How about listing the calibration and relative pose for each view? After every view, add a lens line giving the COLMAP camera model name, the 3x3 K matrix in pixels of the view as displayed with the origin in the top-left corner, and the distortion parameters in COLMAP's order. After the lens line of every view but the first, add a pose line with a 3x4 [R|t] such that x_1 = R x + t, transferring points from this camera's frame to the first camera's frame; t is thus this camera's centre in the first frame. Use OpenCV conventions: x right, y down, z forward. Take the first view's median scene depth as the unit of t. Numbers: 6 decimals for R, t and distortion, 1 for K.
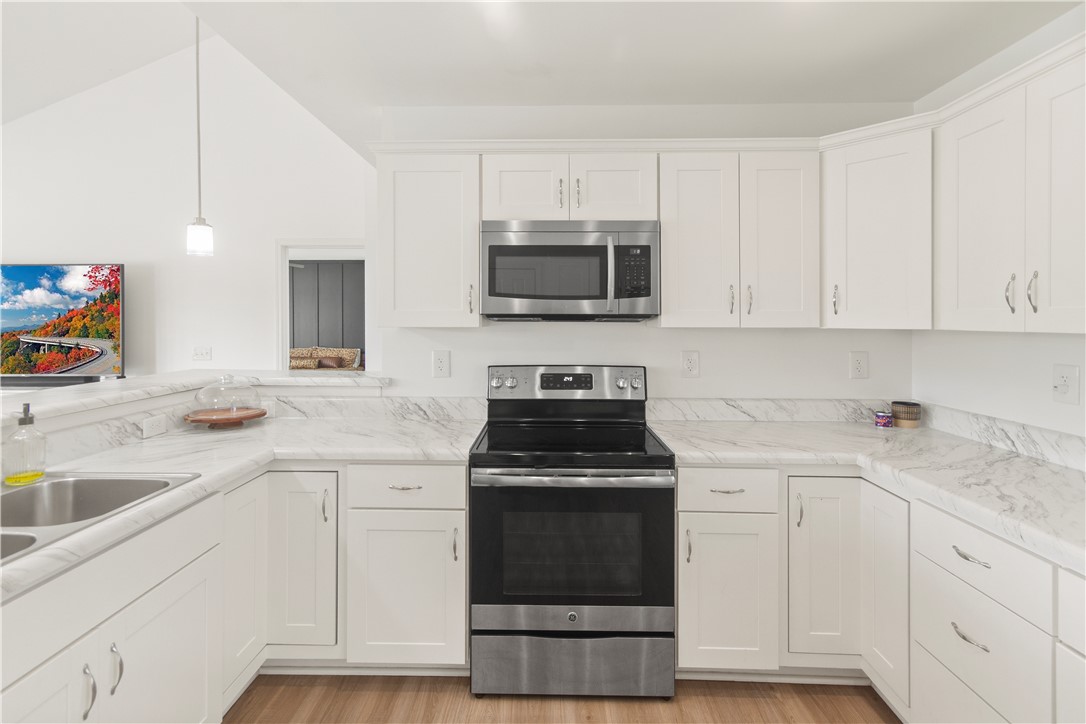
lens RADIAL K [[520.8, 0, 541.0], [0, 520.8, 320.7], [0, 0, 1]] dist [0.001945, 0.000976]
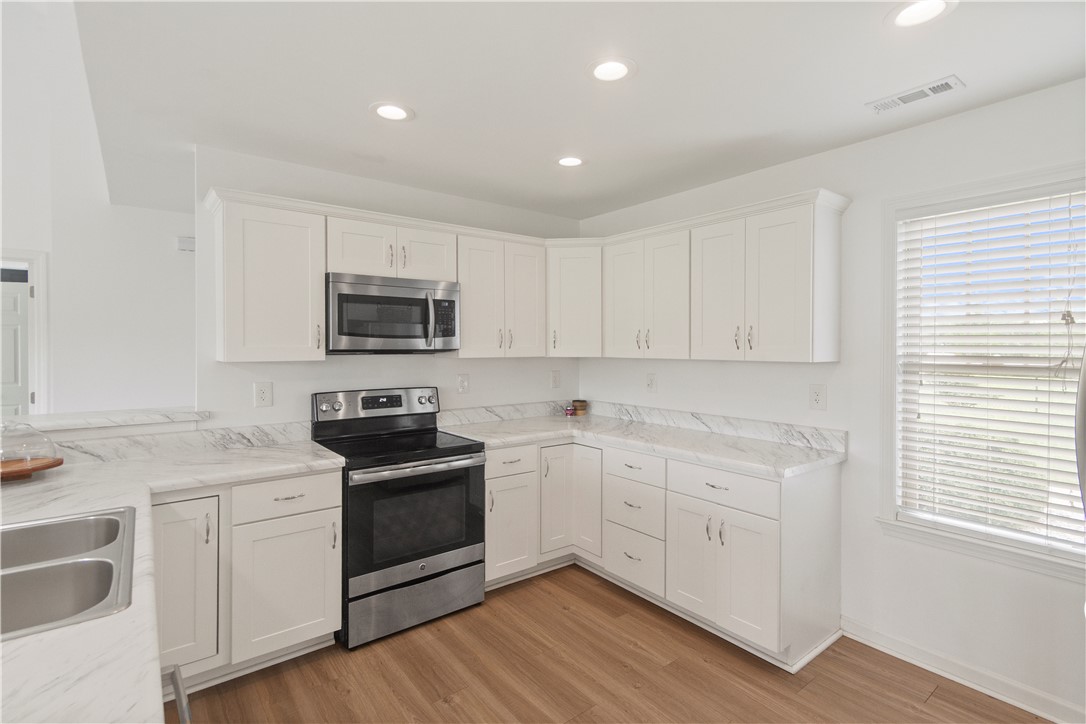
lens RADIAL K [[512.5, 0, 543.7], [0, 512.5, 351.0], [0, 0, 1]] dist [0.003395, 0.000767]
pose [[0.775811, -0.006710, 0.630929, -0.479300], [0.001741, 0.999962, 0.008494, -0.018469], [-0.630963, -0.005491, 0.775794, -0.232862]]
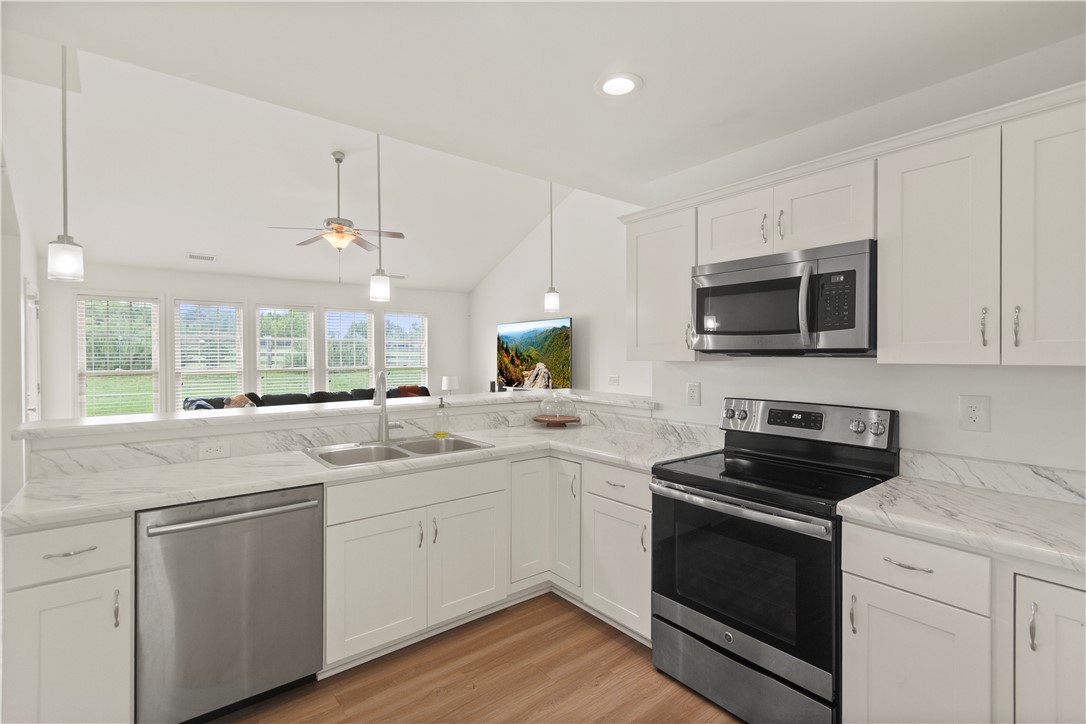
lens RADIAL K [[508.8, 0, 555.5], [0, 508.8, 360.8], [0, 0, 1]] dist [0.011620, 0.000174]
pose [[0.646670, 0.007226, -0.762735, 0.537942], [-0.000706, 0.999960, 0.008875, 0.001320], [0.762769, -0.005200, 0.646650, 0.059022]]
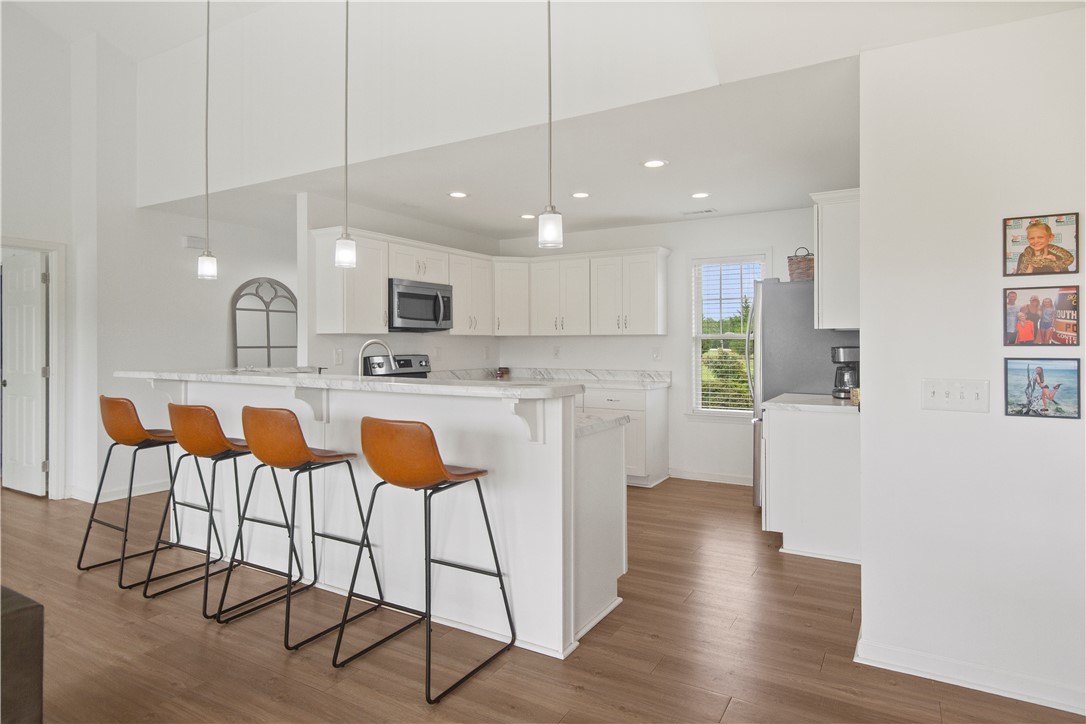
lens RADIAL K [[611.7, 0, 543.7], [0, 611.7, 341.6], [0, 0, 1]] dist [-0.000104, 0.000057]
pose [[0.492919, 0.001011, 0.870075, -1.828928], [0.005346, 0.999977, -0.004191, 0.056439], [-0.870059, 0.006718, 0.492902, -0.602593]]
